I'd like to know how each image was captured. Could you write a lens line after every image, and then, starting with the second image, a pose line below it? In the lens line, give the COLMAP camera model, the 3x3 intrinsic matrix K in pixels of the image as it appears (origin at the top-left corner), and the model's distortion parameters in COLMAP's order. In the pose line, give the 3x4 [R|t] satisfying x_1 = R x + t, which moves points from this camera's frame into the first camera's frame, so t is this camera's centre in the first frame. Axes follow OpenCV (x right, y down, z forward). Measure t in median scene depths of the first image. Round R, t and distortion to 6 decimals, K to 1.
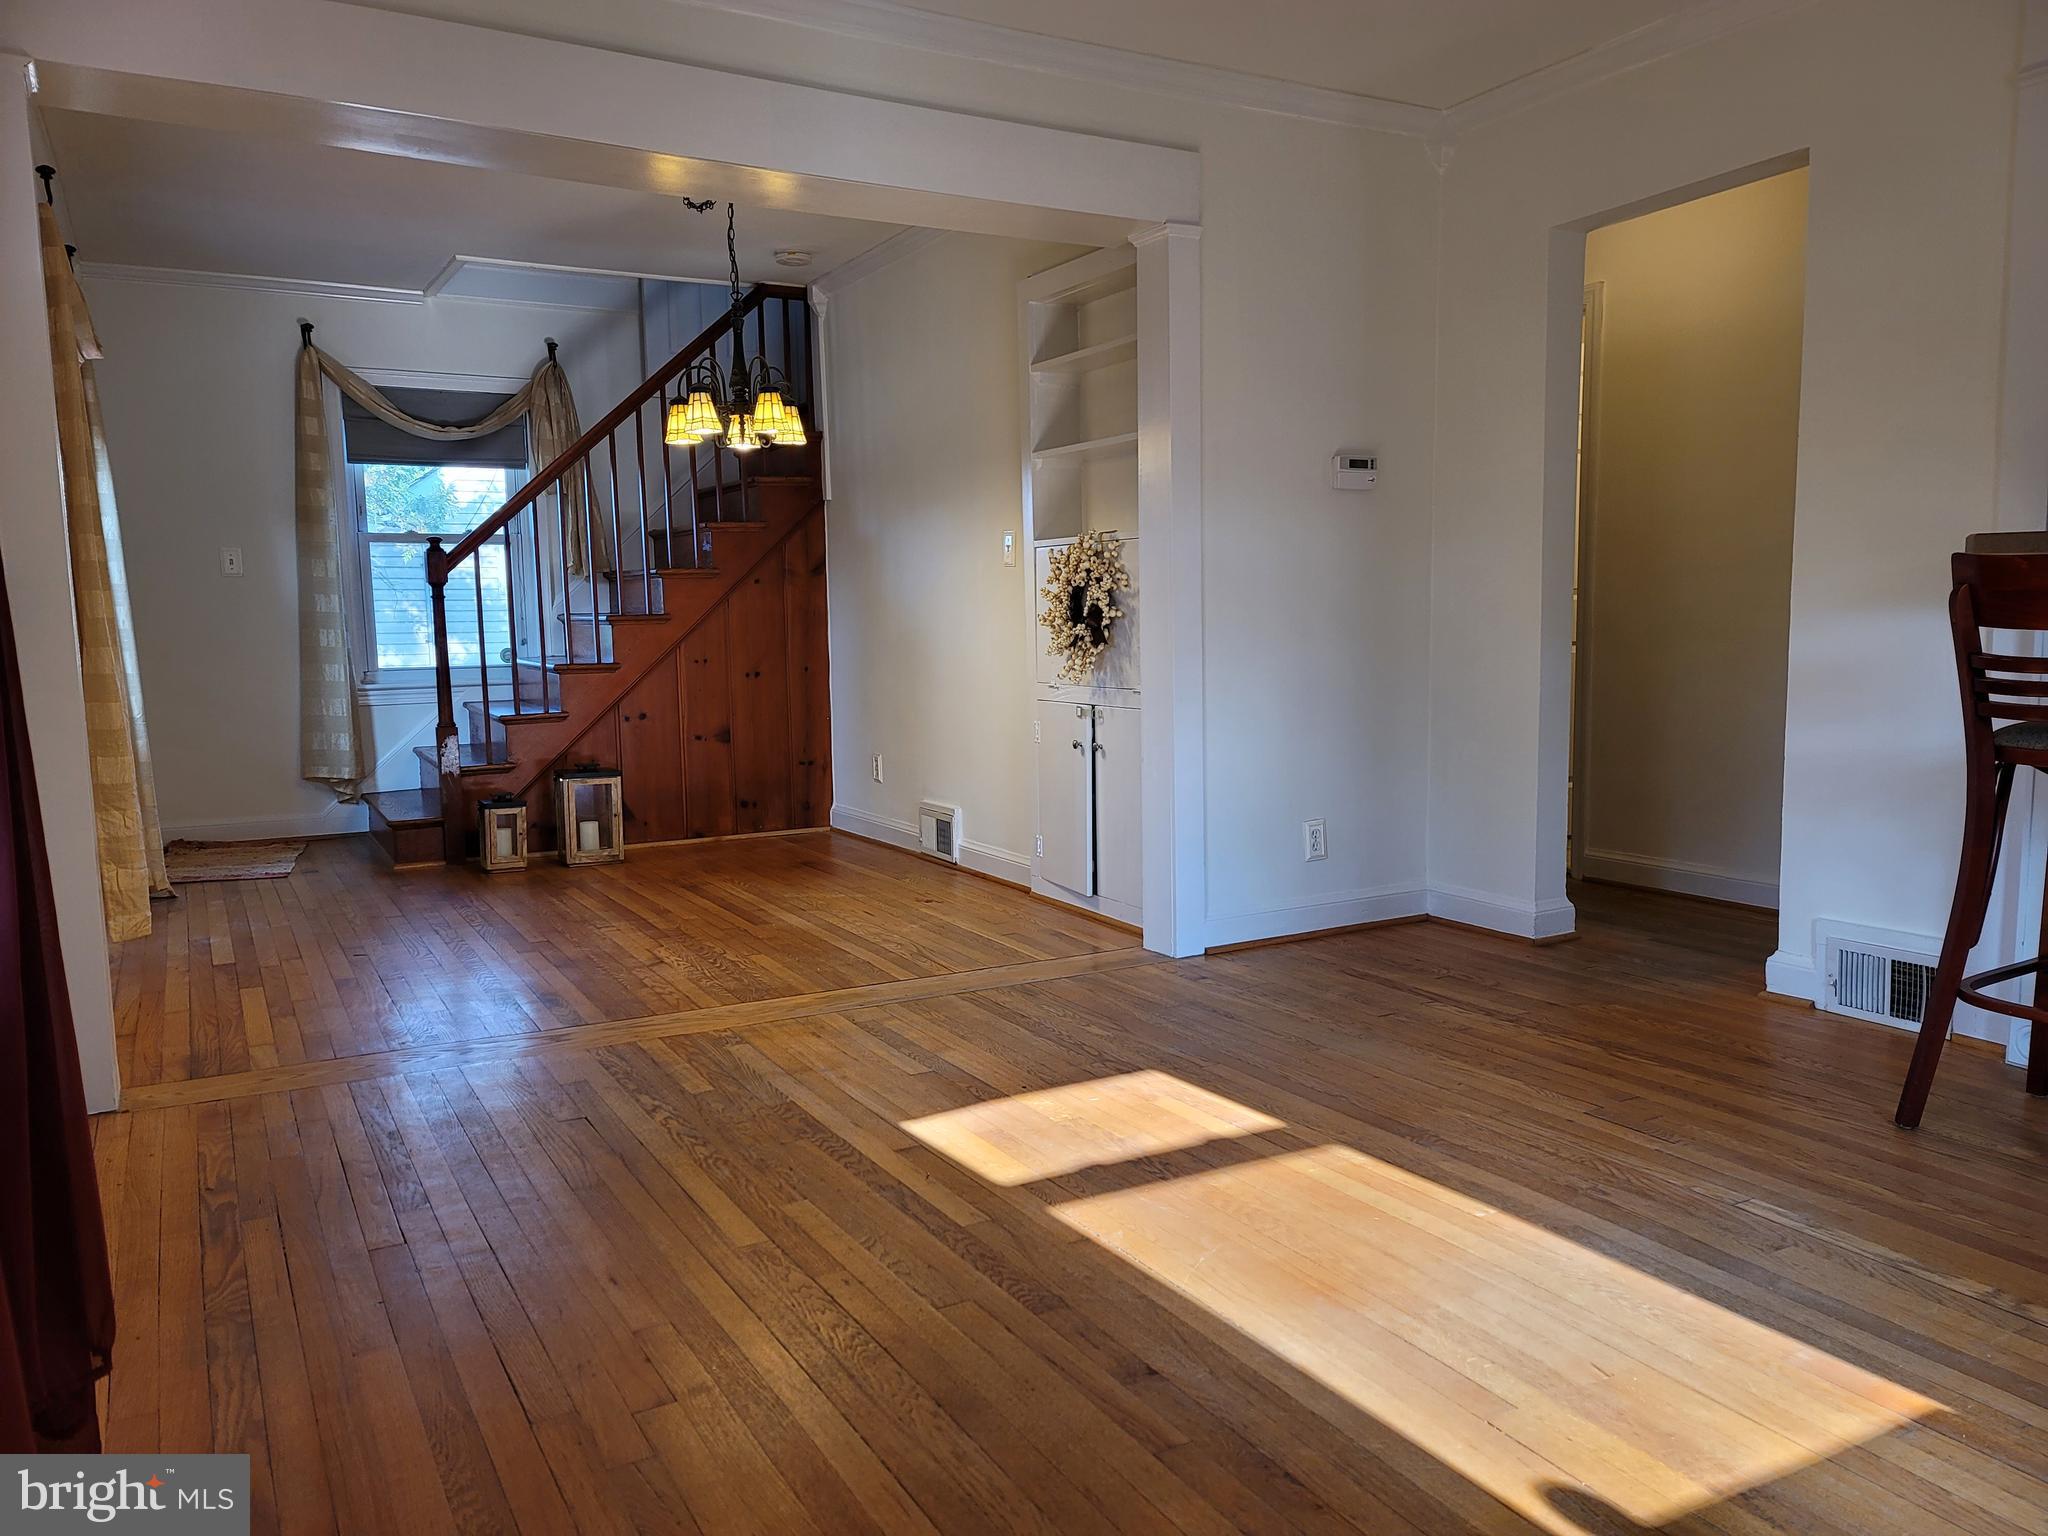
lens RADIAL K [[1540.9, 0, 1026.4], [0, 1540.9, 778.8], [0, 0, 1]] dist [0.081009, -0.083951]
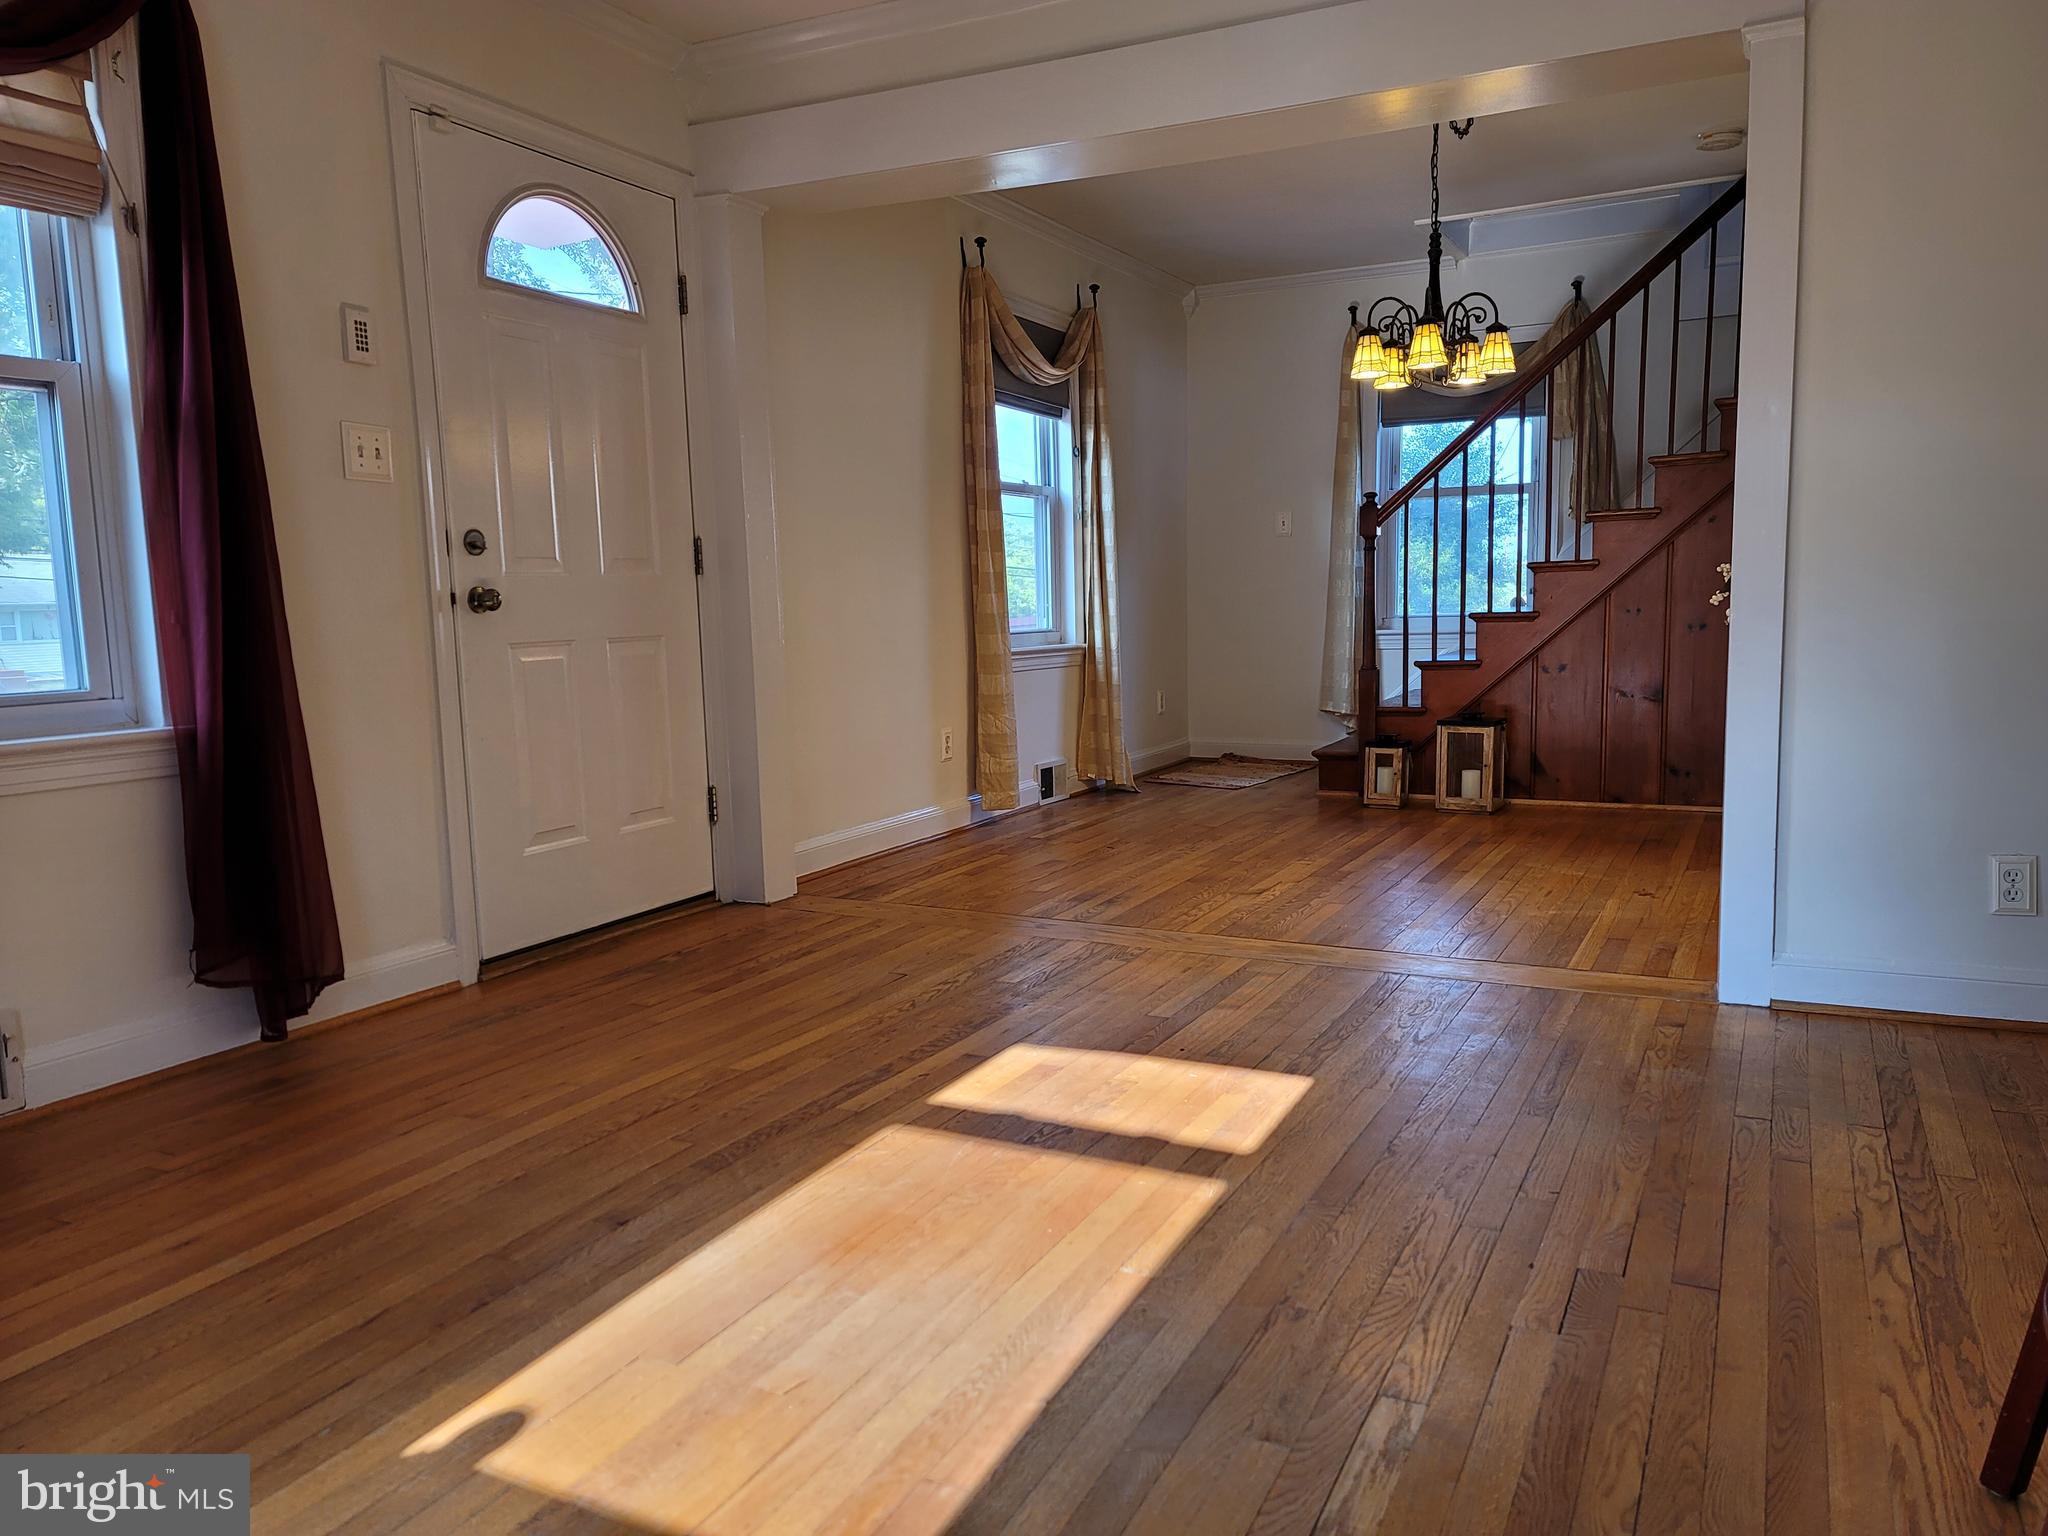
lens RADIAL K [[1540.9, 0, 1026.4], [0, 1540.9, 778.8], [0, 0, 1]] dist [0.081009, -0.083951]
pose [[0.548935, 0.104290, -0.829333, 0.694654], [-0.079598, 0.994199, 0.072336, -0.028763], [0.832066, 0.026305, 0.554052, 0.365350]]
